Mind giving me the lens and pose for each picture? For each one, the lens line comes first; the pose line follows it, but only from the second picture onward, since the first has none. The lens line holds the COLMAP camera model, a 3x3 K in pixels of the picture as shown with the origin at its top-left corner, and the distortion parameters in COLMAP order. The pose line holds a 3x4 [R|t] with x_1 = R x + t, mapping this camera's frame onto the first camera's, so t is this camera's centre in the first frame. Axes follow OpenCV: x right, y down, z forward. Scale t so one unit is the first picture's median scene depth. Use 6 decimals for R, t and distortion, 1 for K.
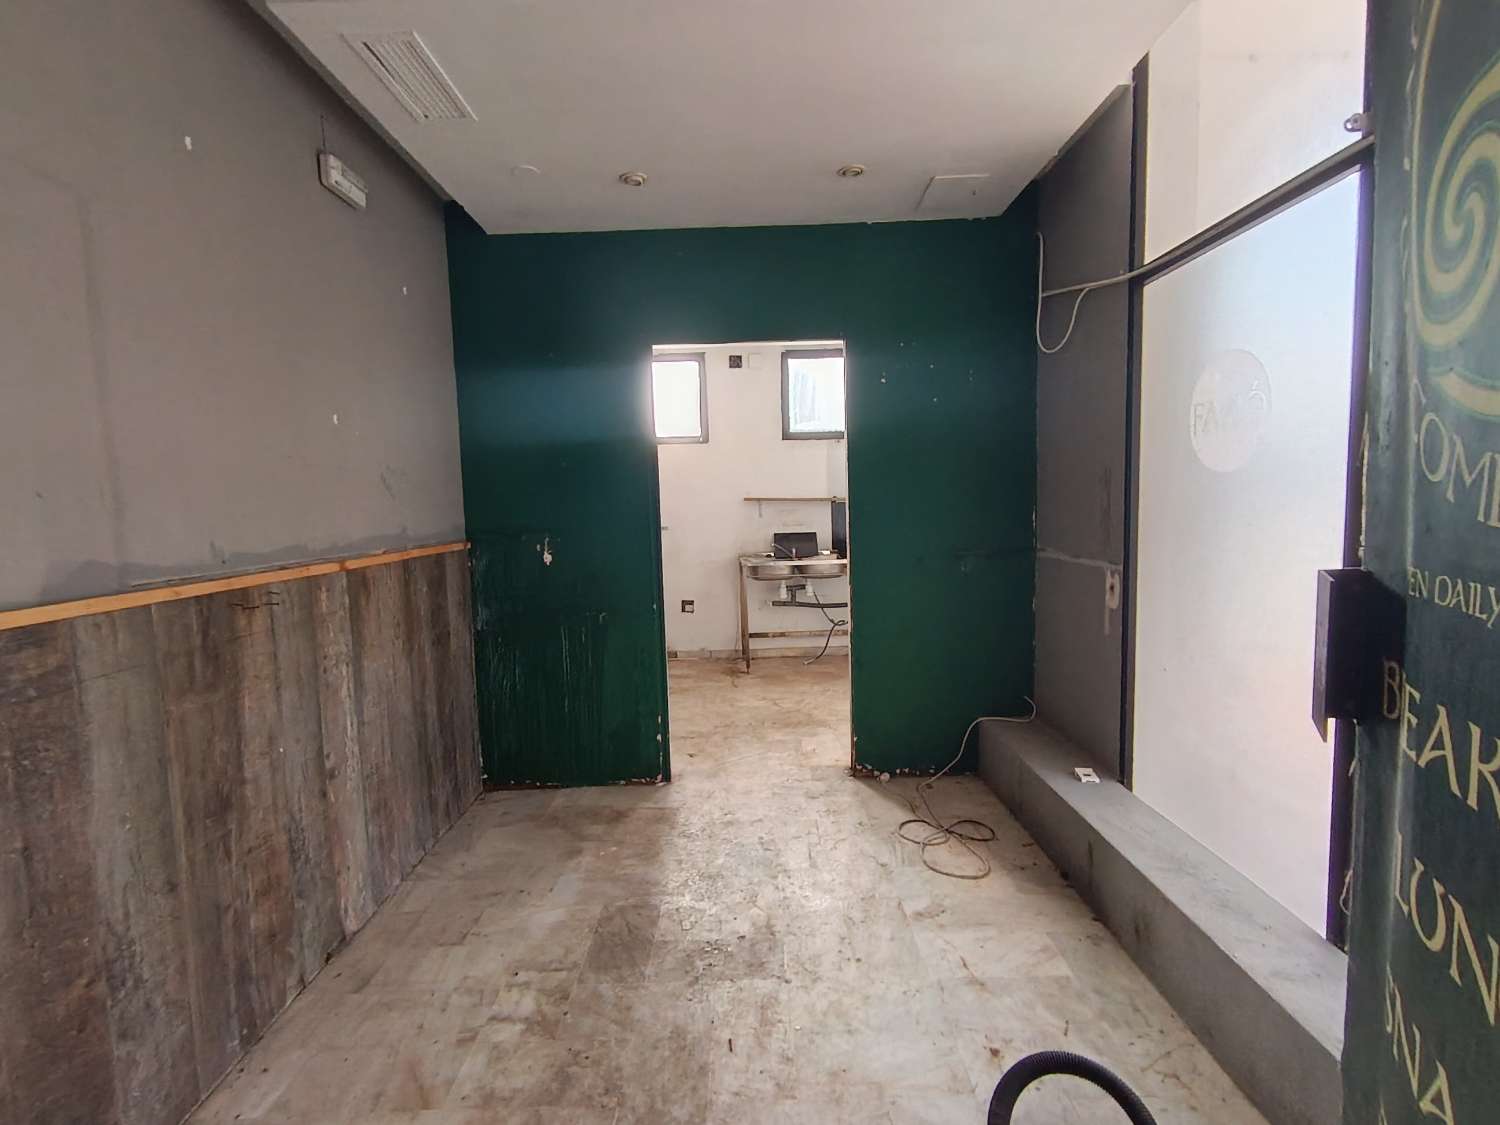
lens RADIAL K [[720.9, 0, 756.5], [0, 720.9, 565.6], [0, 0, 1]] dist [0.004995, -0.001780]
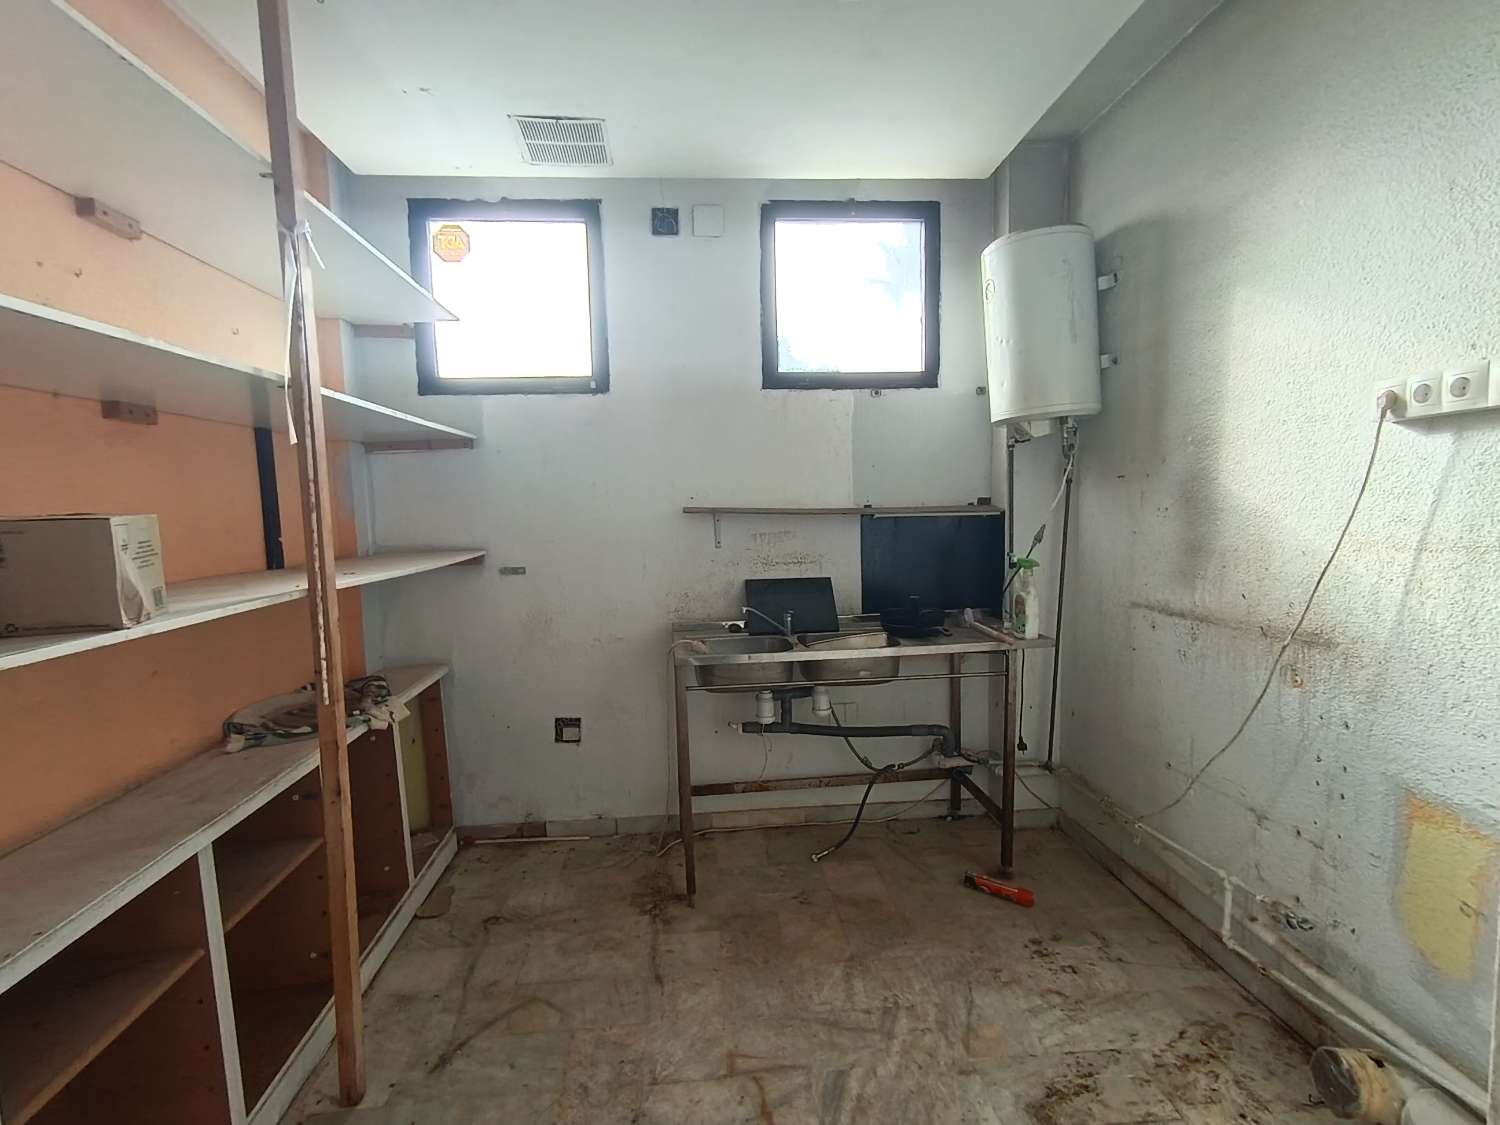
lens RADIAL K [[720.9, 0, 749.6], [0, 720.9, 554.8], [0, 0, 1]] dist [0.004995, -0.001780]
pose [[0.997844, -0.002295, 0.065588, -0.005003], [0.002948, 0.999947, -0.009857, -0.058062], [-0.065562, 0.010029, 0.997798, 0.519669]]
